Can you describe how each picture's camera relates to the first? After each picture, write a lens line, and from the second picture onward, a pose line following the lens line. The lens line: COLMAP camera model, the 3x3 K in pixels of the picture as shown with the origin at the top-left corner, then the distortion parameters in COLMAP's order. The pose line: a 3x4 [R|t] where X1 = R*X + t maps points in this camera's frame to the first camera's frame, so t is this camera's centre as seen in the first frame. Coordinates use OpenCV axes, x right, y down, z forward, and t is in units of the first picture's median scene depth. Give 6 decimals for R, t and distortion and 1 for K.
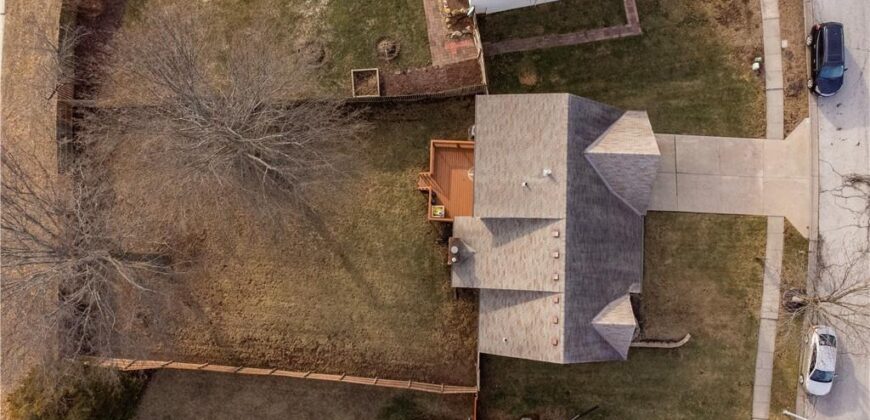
lens RADIAL K [[639.6, 0, 435.0], [0, 639.6, 210.0], [0, 0, 1]] dist [0.059791, -0.059994]
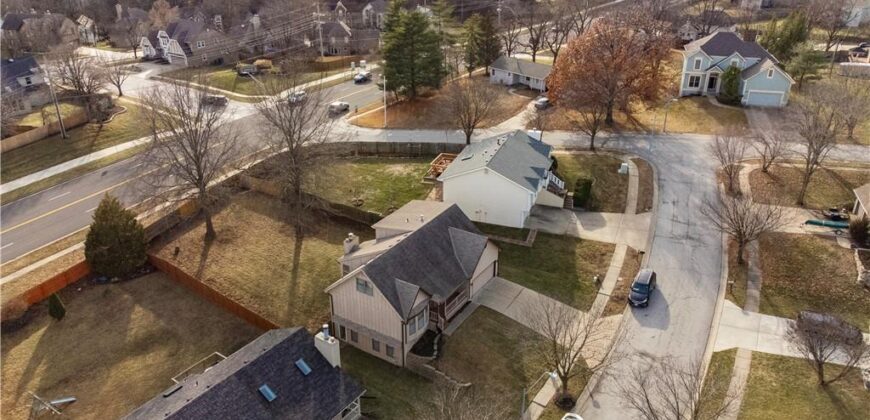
lens RADIAL K [[652.3, 0, 430.6], [0, 652.3, 208.6], [0, 0, 1]] dist [0.005252, -0.003025]
pose [[0.859133, 0.227131, -0.458587, 0.820264], [-0.509532, 0.463047, -0.725234, 0.971818], [0.047624, 0.856737, 0.513549, 0.083533]]
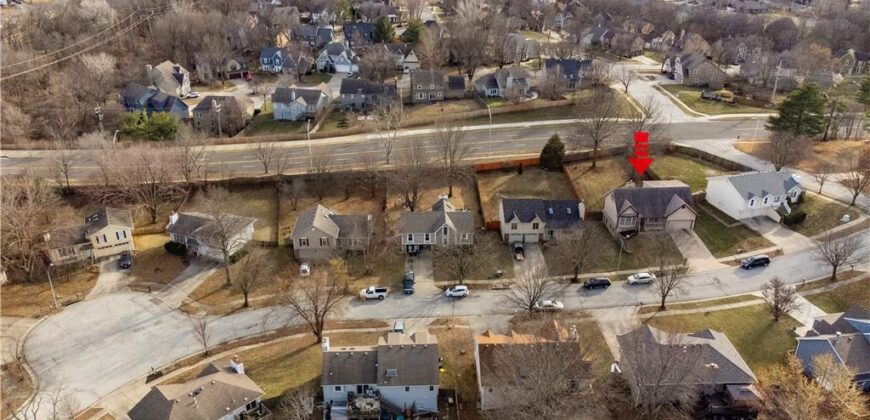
lens RADIAL K [[639.6, 0, 435.0], [0, 639.6, 210.0], [0, 0, 1]] dist [0.059791, -0.059994]
pose [[0.120801, 0.452490, -0.883549, 2.635671], [-0.988034, 0.140787, -0.062985, 1.167318], [0.095892, 0.880586, 0.464083, -0.508650]]
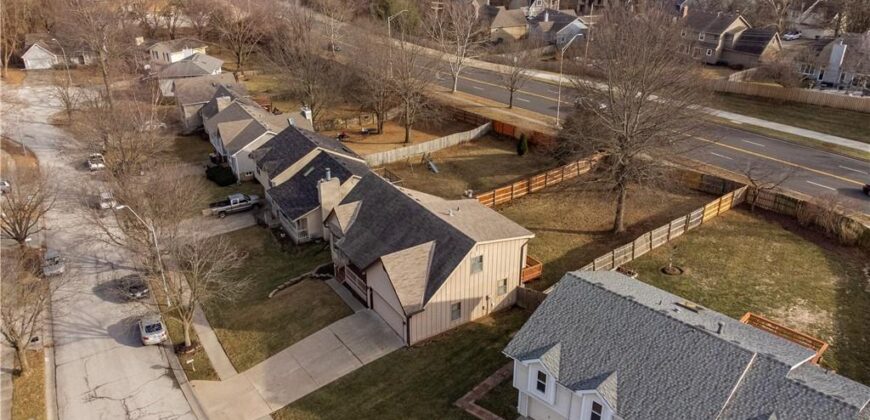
lens RADIAL K [[639.6, 0, 435.0], [0, 639.6, 210.0], [0, 0, 1]] dist [0.059791, -0.059994]
pose [[-0.814059, 0.262159, -0.518247, 0.720547], [-0.576738, -0.259784, 0.774523, -0.860093], [0.068416, 0.929400, 0.362677, 0.442618]]
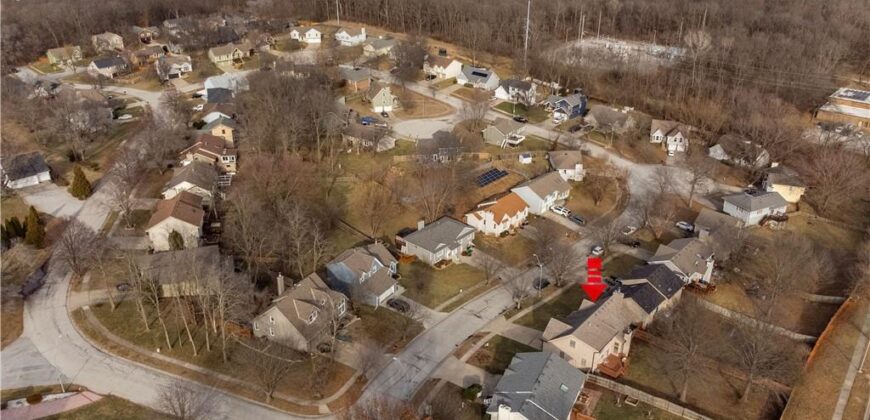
lens RADIAL K [[652.3, 0, 430.6], [0, 652.3, 208.6], [0, 0, 1]] dist [0.005252, -0.003025]
pose [[-0.792274, -0.262461, 0.550833, -0.656408], [0.607177, -0.249877, 0.754253, -2.261452], [-0.060321, 0.932028, 0.357331, -0.471973]]
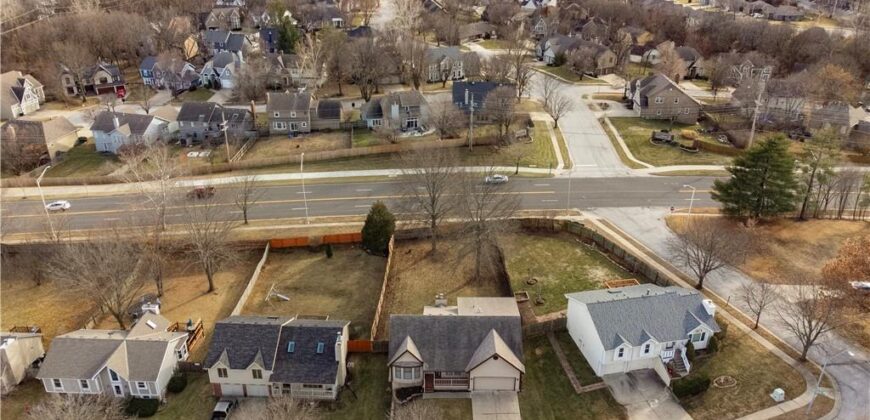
lens RADIAL K [[639.6, 0, 435.0], [0, 639.6, 210.0], [0, 0, 1]] dist [0.059791, -0.059994]
pose [[0.031775, 0.452754, -0.891069, 1.574298], [-0.994127, 0.106589, 0.018708, 0.010898], [0.103448, 0.885242, 0.453481, -0.210275]]
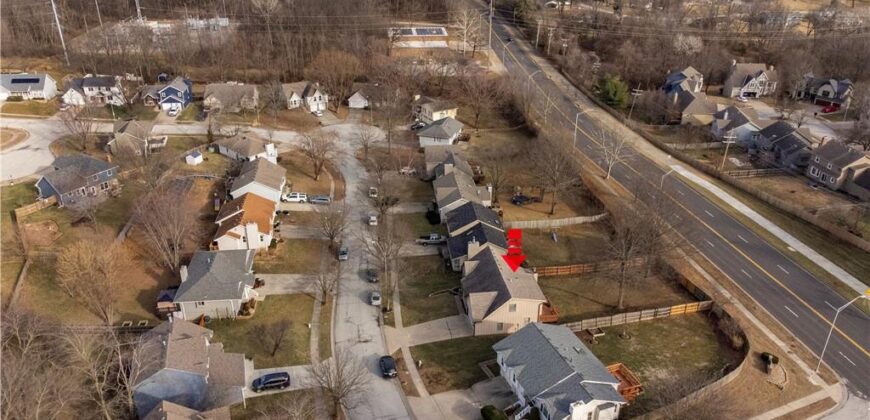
lens RADIAL K [[639.6, 0, 435.0], [0, 639.6, 210.0], [0, 0, 1]] dist [0.059791, -0.059994]
pose [[-0.982912, 0.086559, -0.162456, 0.740936], [-0.182621, -0.347754, 0.919629, -1.944617], [0.023108, 0.933582, 0.357619, -0.181368]]
